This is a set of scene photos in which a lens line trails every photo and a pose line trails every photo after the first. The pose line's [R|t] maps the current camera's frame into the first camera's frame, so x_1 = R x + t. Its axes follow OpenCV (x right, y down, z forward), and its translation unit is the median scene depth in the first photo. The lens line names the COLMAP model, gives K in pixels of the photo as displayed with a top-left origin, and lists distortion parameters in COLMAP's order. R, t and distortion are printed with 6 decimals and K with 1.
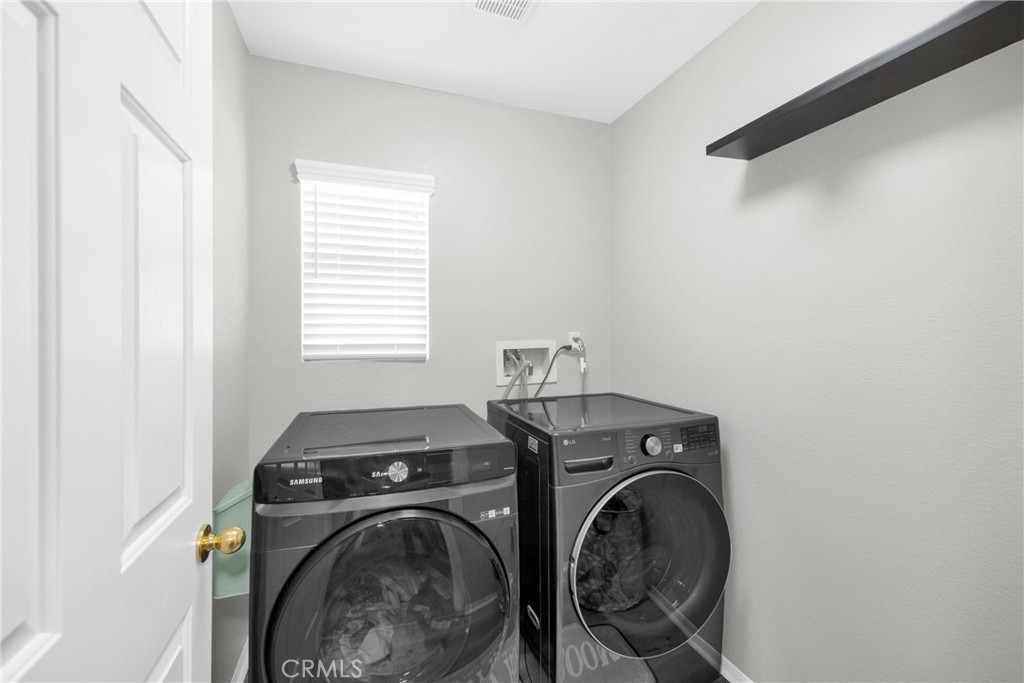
lens RADIAL K [[406.4, 0, 510.3], [0, 406.4, 337.1], [0, 0, 1]] dist [0.004073, -0.001436]
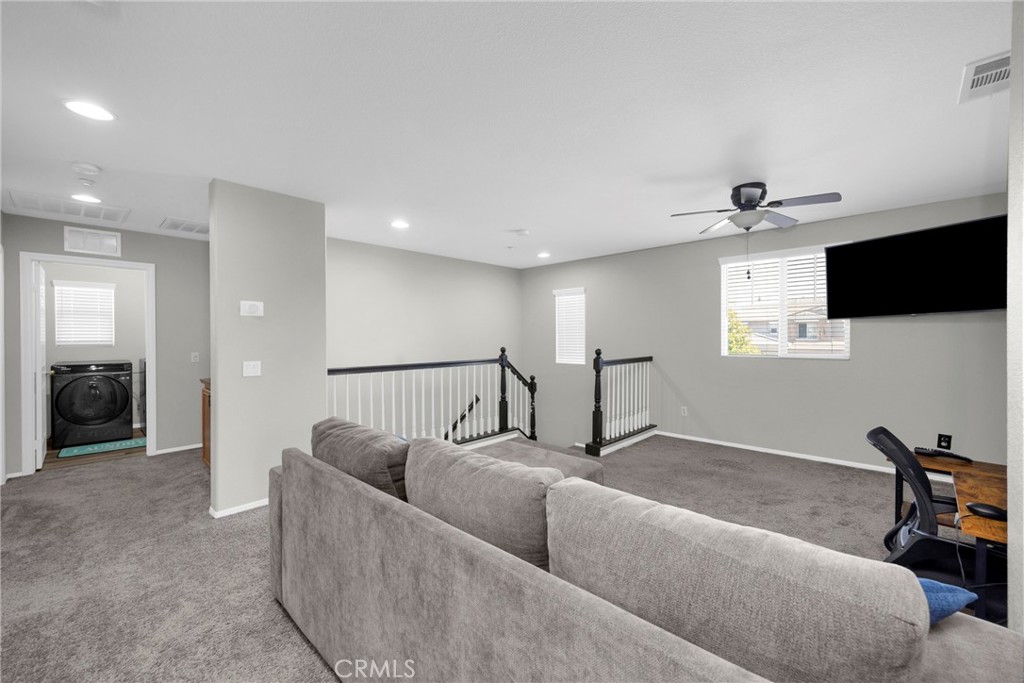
lens RADIAL K [[406.4, 0, 511.1], [0, 406.4, 339.5], [0, 0, 1]] dist [0.004073, -0.001436]
pose [[0.900017, -0.003417, 0.435842, 1.213977], [0.001207, 0.999985, 0.005347, -0.002895], [-0.435854, -0.004286, 0.900007, -3.202665]]
